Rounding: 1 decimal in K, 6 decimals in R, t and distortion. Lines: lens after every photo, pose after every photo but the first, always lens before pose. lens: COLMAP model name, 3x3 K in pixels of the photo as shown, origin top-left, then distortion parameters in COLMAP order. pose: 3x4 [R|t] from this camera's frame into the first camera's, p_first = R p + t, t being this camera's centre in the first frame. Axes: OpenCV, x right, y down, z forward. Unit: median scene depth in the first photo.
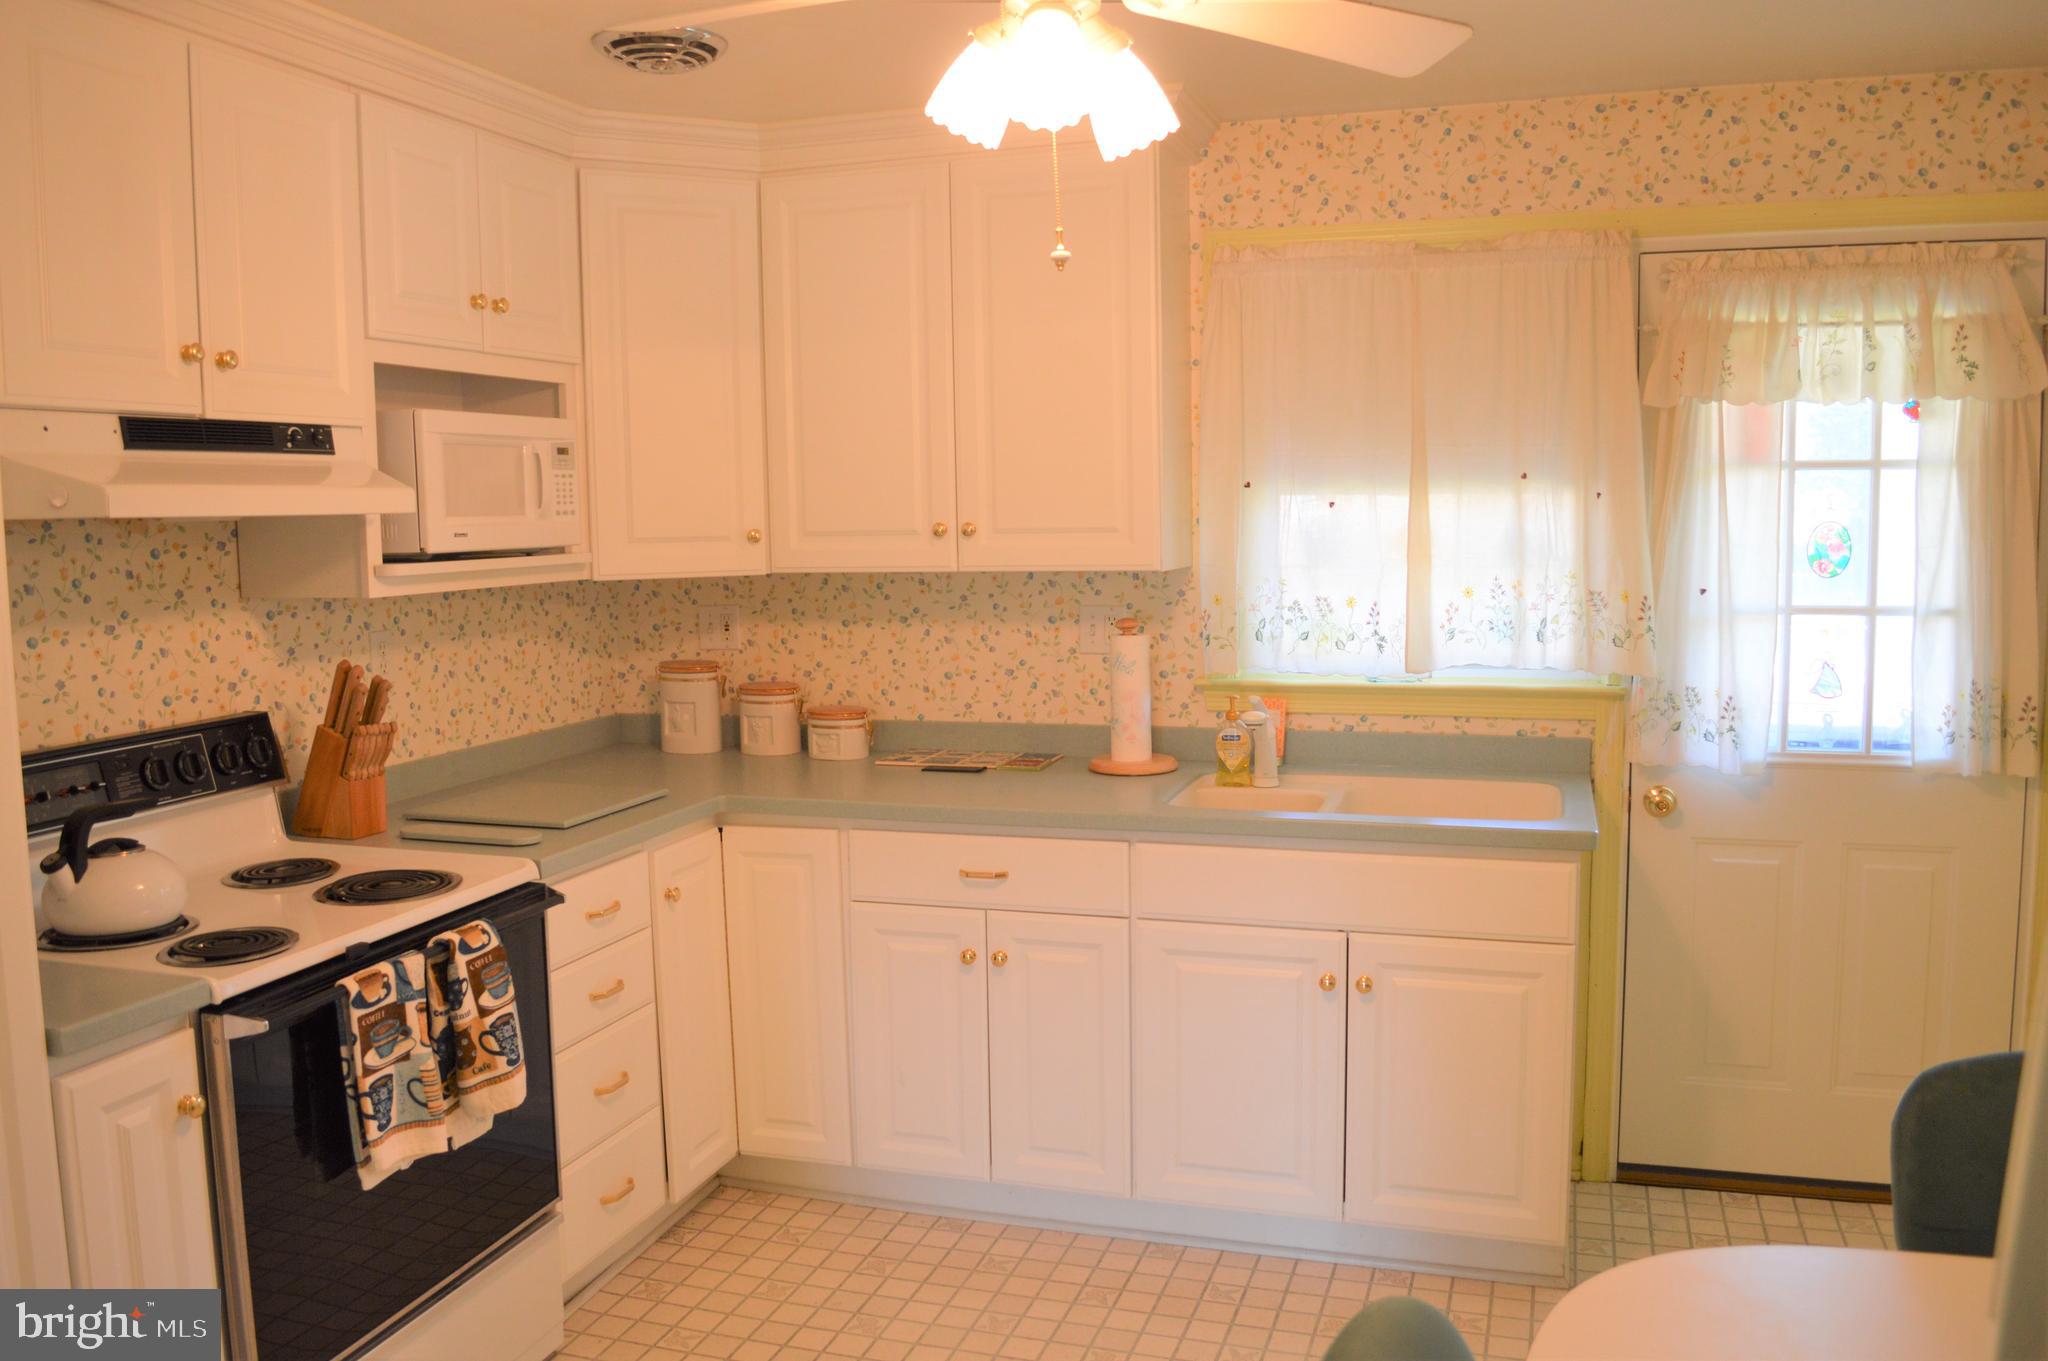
lens RADIAL K [[1646.1, 0, 1014.7], [0, 1646.1, 681.9], [0, 0, 1]] dist [-0.083472, 0.010878]
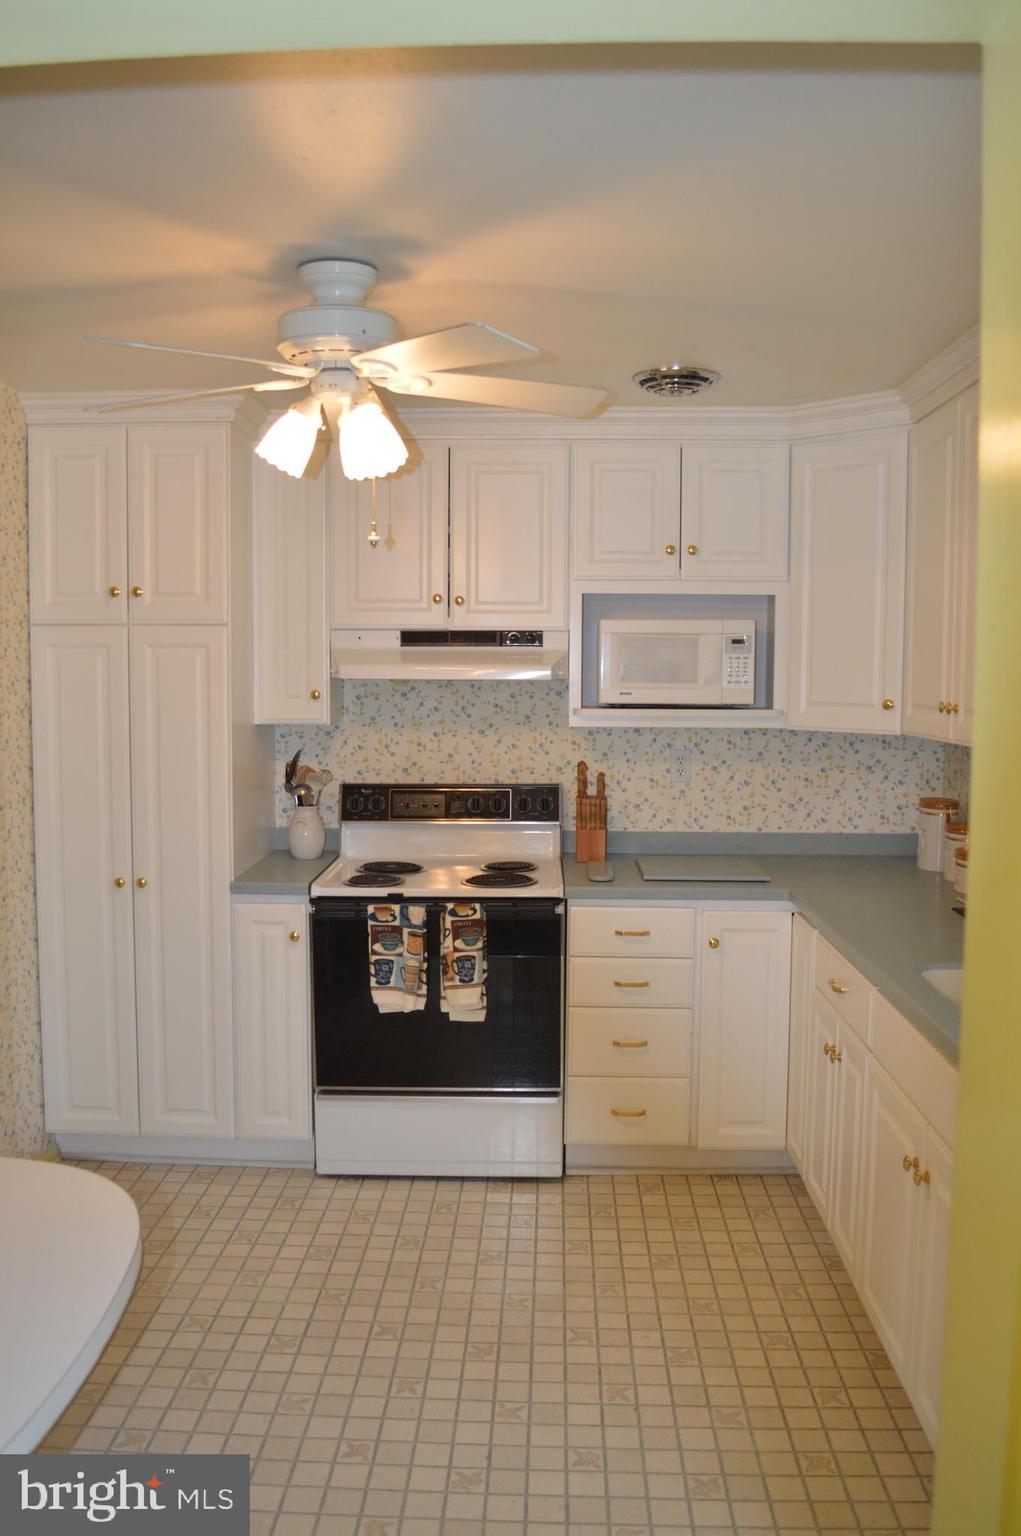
lens RADIAL K [[1234.6, 0, 503.6], [0, 1234.6, 771.5], [0, 0, 1]] dist [-0.083472, 0.010878]
pose [[0.271792, 0.100792, -0.957063, 0.848768], [-0.110381, 0.991202, 0.073041, -0.090061], [0.956005, 0.085790, 0.280526, 0.535999]]
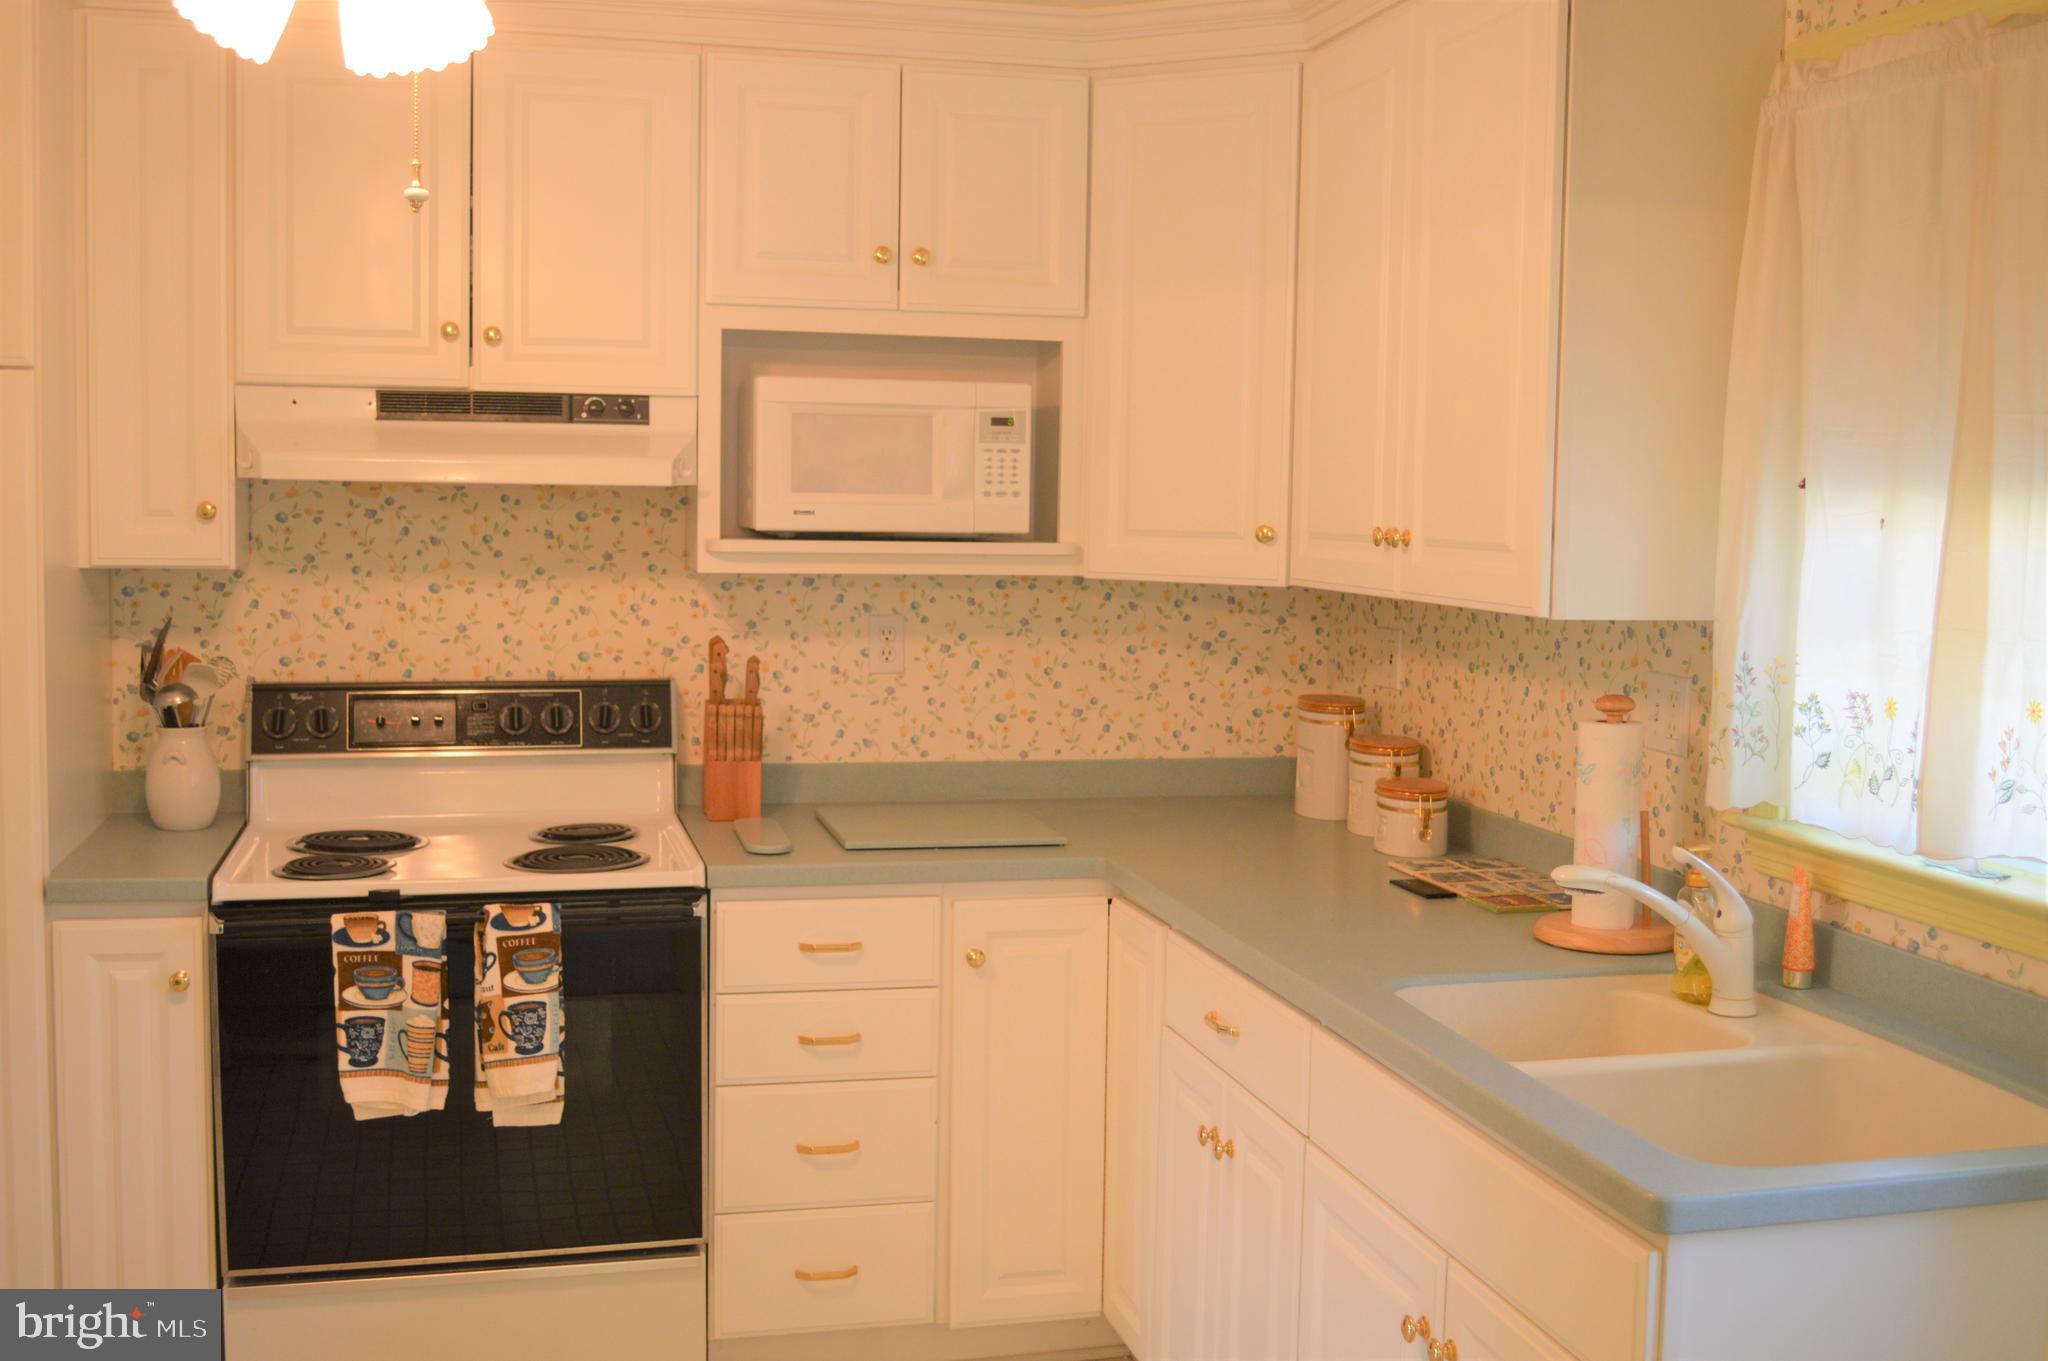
lens RADIAL K [[2131.8, 0, 1020.8], [0, 2131.8, 672.8], [0, 0, 1]] dist [-0.057838, 0.000000]
pose [[0.524794, 0.099348, -0.845412, 0.754782], [-0.116324, 0.992219, 0.044391, -0.068443], [0.843244, 0.075046, 0.532267, 0.472679]]
